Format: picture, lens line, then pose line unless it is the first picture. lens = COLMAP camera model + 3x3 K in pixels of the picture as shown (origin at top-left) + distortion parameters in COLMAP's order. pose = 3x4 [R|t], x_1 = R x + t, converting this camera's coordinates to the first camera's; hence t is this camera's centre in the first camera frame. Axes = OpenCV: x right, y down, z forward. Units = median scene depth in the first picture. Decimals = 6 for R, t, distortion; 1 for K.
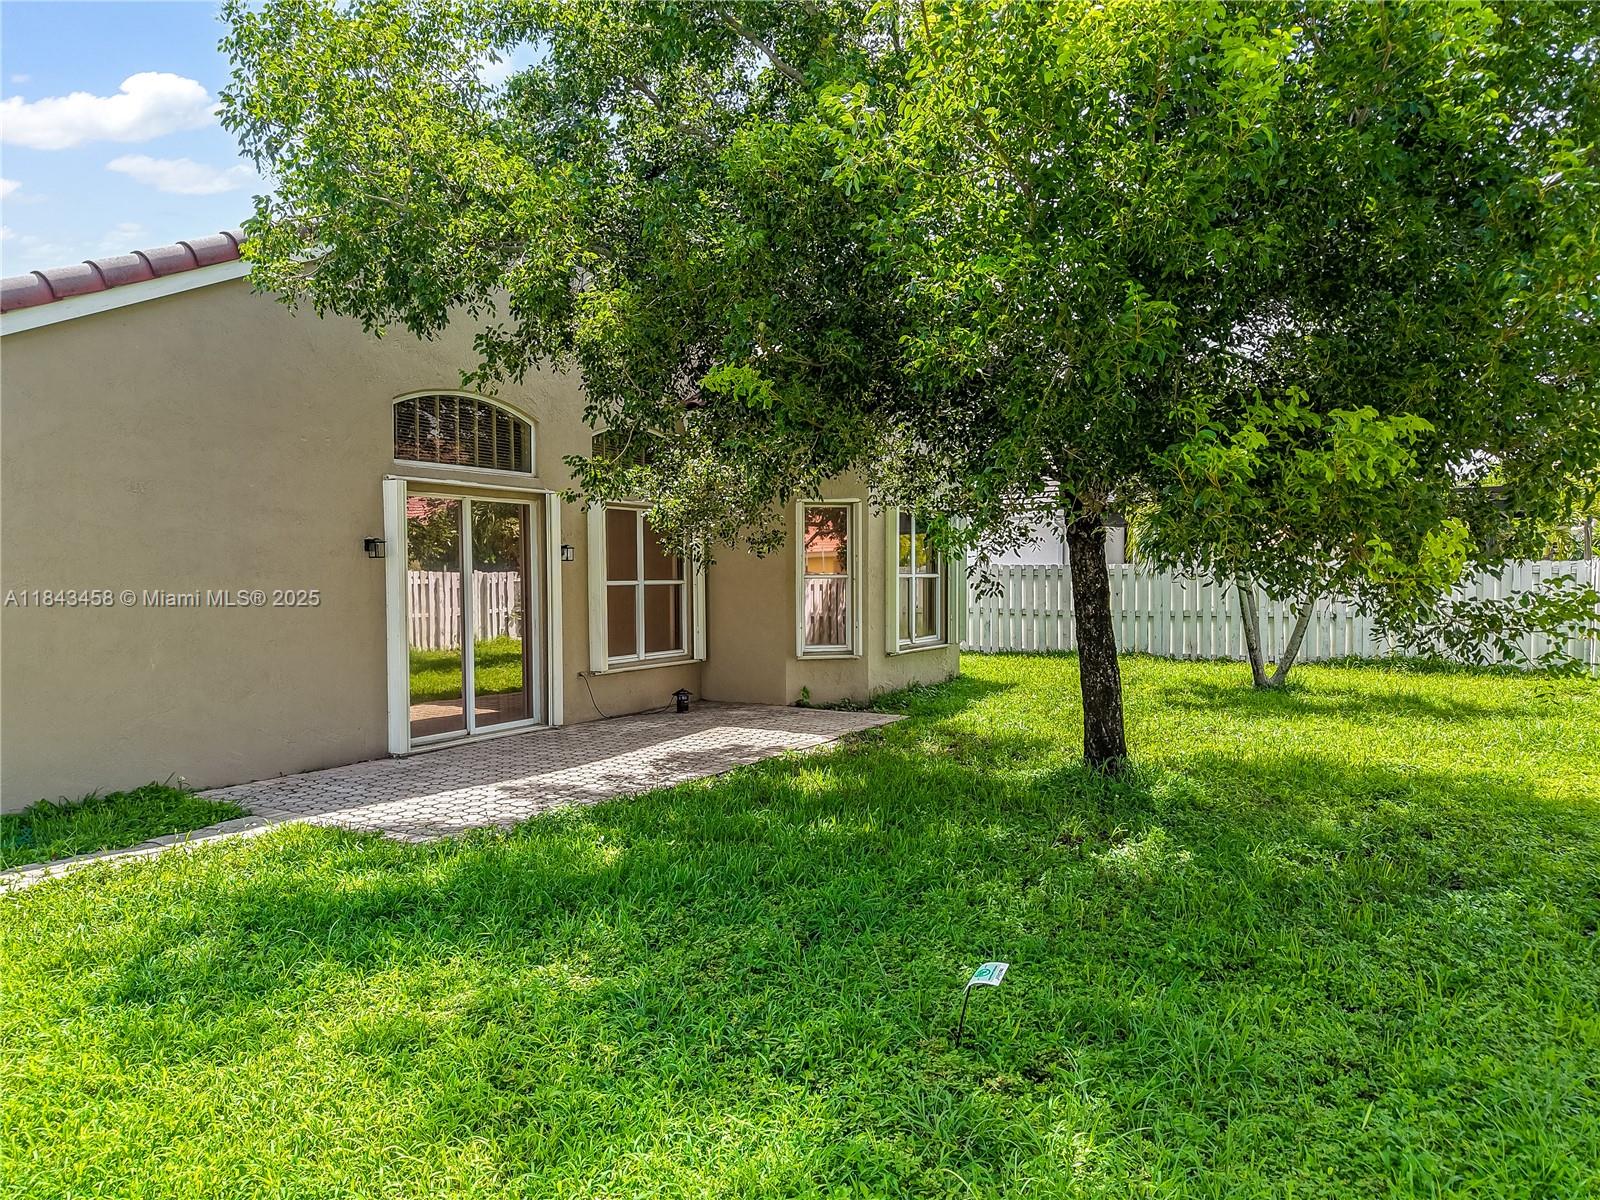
lens RADIAL K [[1115.4, 0, 794.9], [0, 1115.4, 602.8], [0, 0, 1]] dist [0.084976, -0.090854]
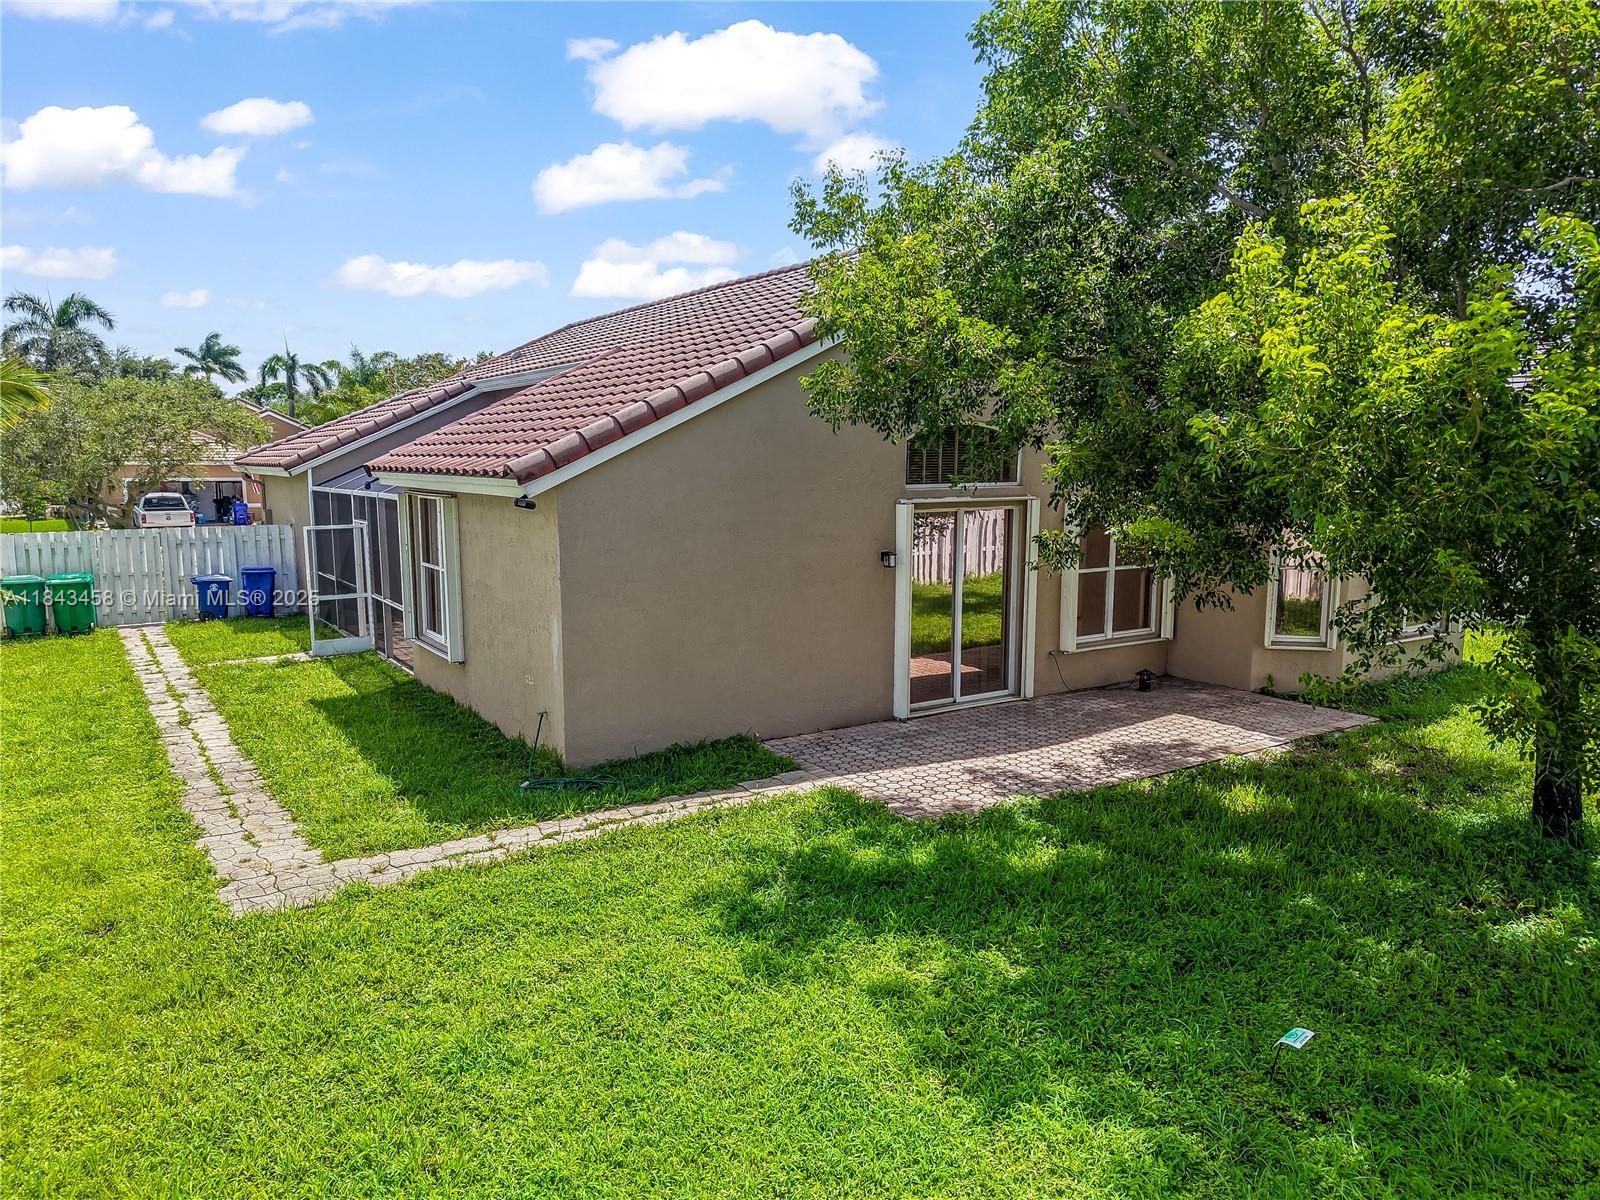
lens RADIAL K [[1115.4, 0, 794.9], [0, 1115.4, 602.8], [0, 0, 1]] dist [0.084976, -0.090854]
pose [[0.904414, 0.067754, -0.421243, 0.070167], [-0.025058, 0.994041, 0.106085, -0.138508], [0.425920, -0.085389, 0.900722, -0.195696]]
